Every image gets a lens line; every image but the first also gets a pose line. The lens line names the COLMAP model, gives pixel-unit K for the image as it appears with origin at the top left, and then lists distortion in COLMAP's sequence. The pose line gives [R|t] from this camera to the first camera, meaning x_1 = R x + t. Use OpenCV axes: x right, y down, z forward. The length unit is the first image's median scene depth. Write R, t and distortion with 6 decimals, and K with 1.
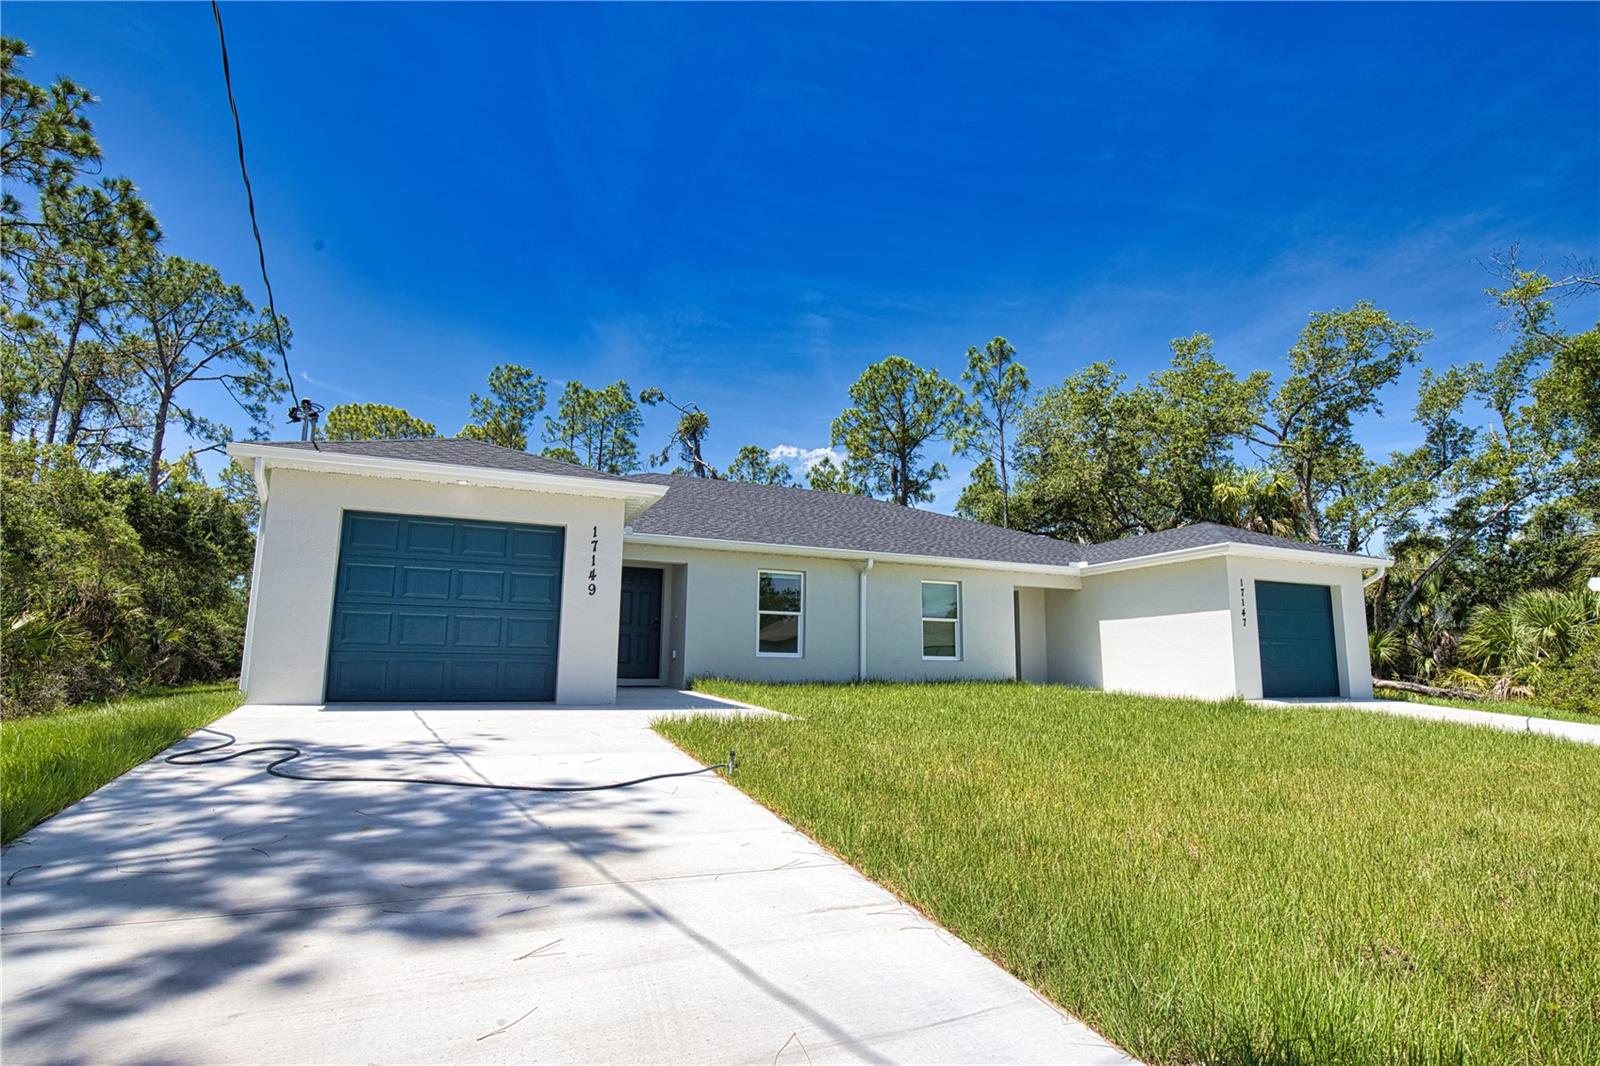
lens RADIAL K [[809.2, 0, 811.0], [0, 809.2, 556.8], [0, 0, 1]] dist [-0.103016, 0.077526]
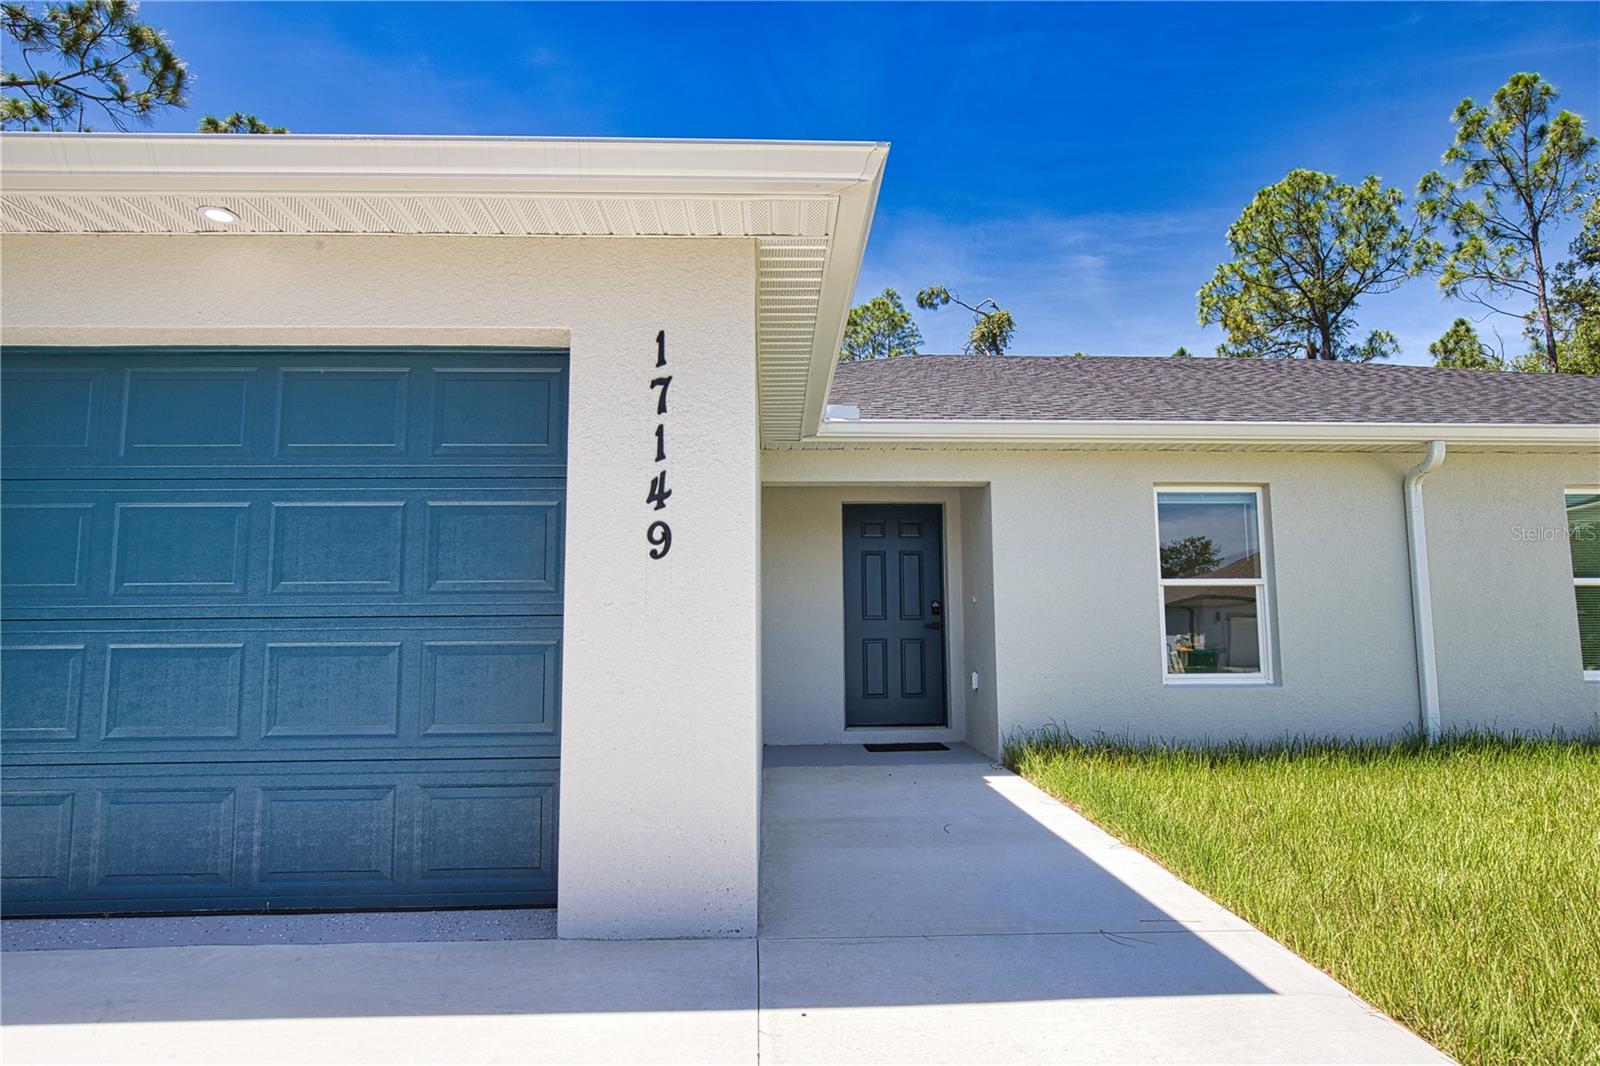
lens RADIAL K [[905.8, 0, 808.8], [0, 905.8, 532.5], [0, 0, 1]] dist [-0.011867, -0.001064]
pose [[0.934068, -0.063515, -0.351400, -0.030400], [0.068188, 0.997672, 0.000924, 0.012185], [0.350523, -0.024824, 0.936225, 0.207908]]
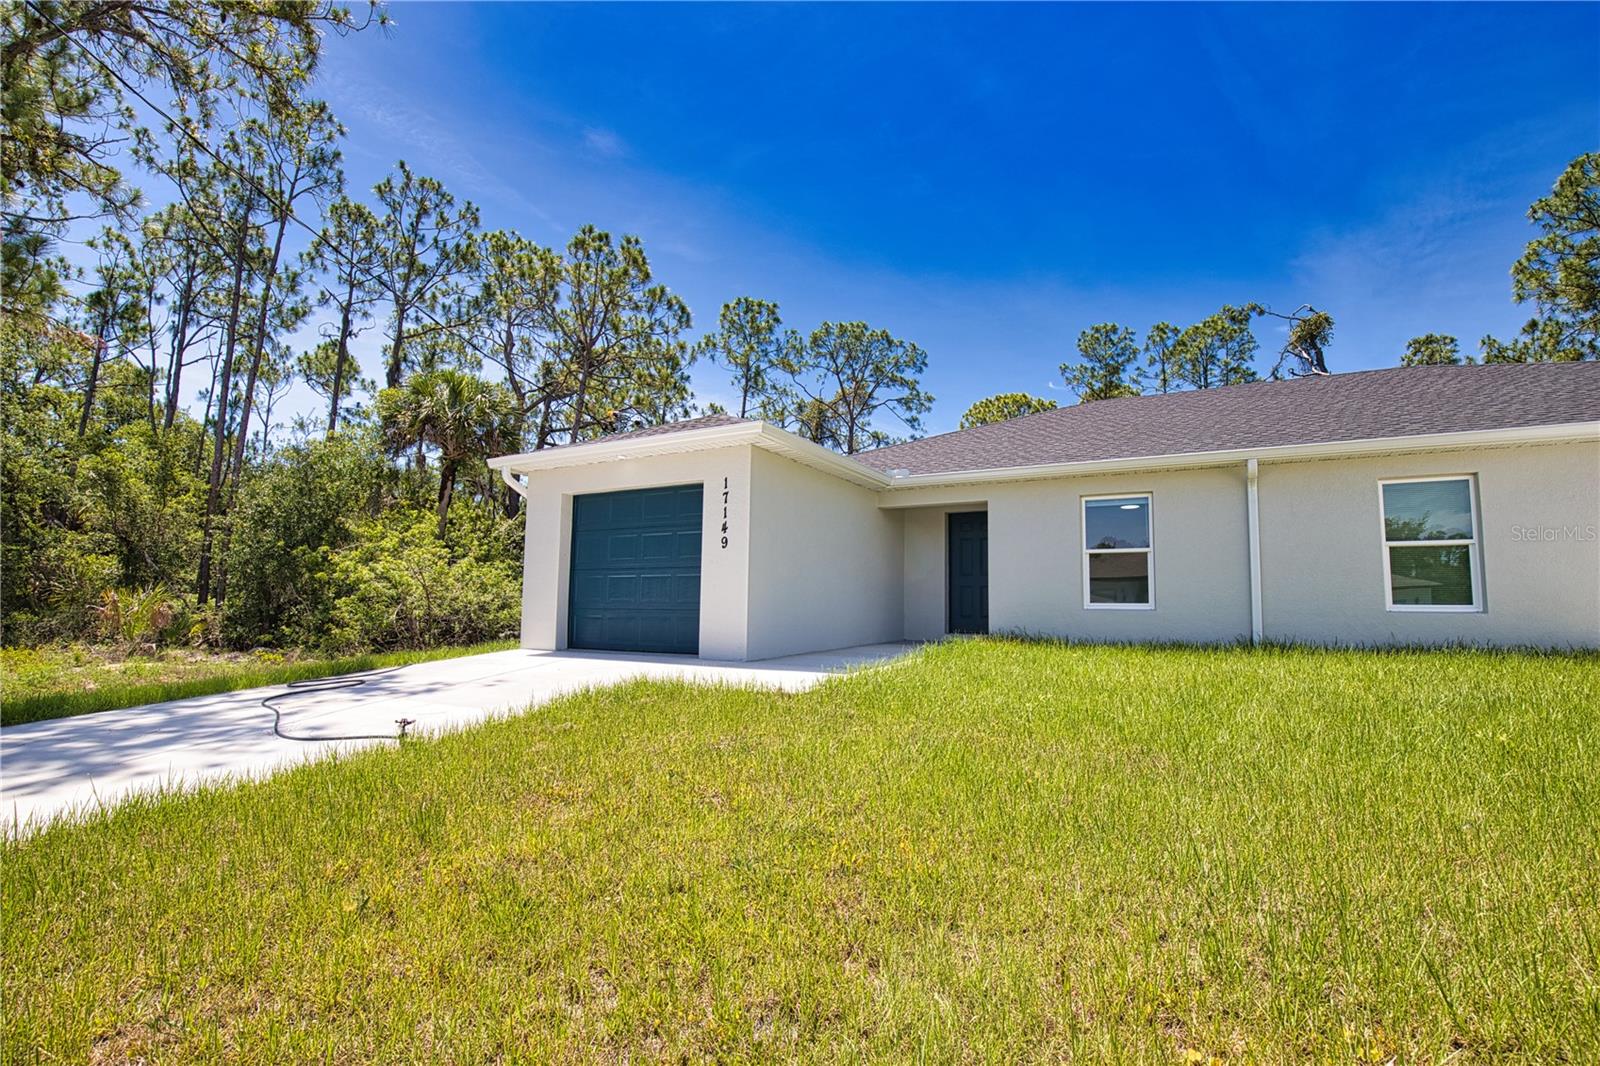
lens RADIAL K [[731.4, 0, 806.4], [0, 731.4, 544.3], [0, 0, 1]] dist [-0.034490, 0.007504]
pose [[0.604473, -0.077281, -0.792868, 0.143516], [0.102495, 0.994556, -0.018799, 0.020503], [0.790004, -0.069902, 0.609104, 0.158762]]
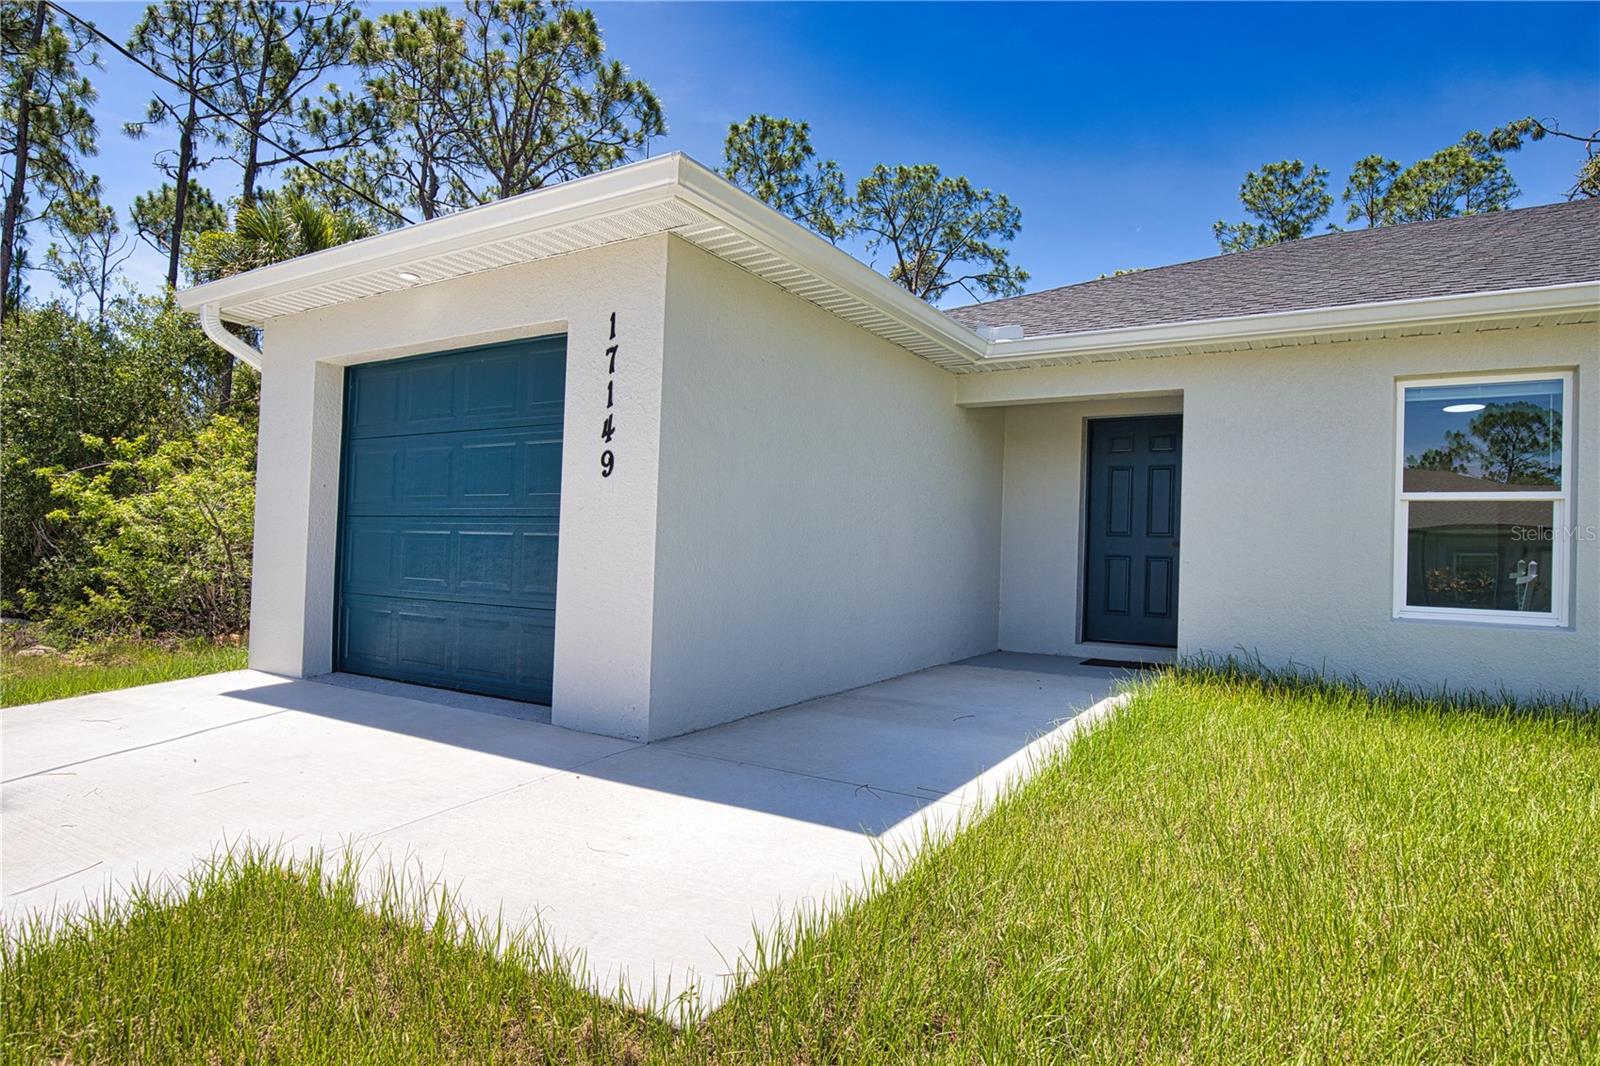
lens RADIAL K [[905.8, 0, 808.8], [0, 905.8, 532.5], [0, 0, 1]] dist [-0.011867, -0.001064]
pose [[0.565543, -0.016664, -0.824550, 0.052166], [0.086863, 0.995438, 0.039460, 0.019709], [0.820132, -0.093939, 0.564411, 0.239927]]
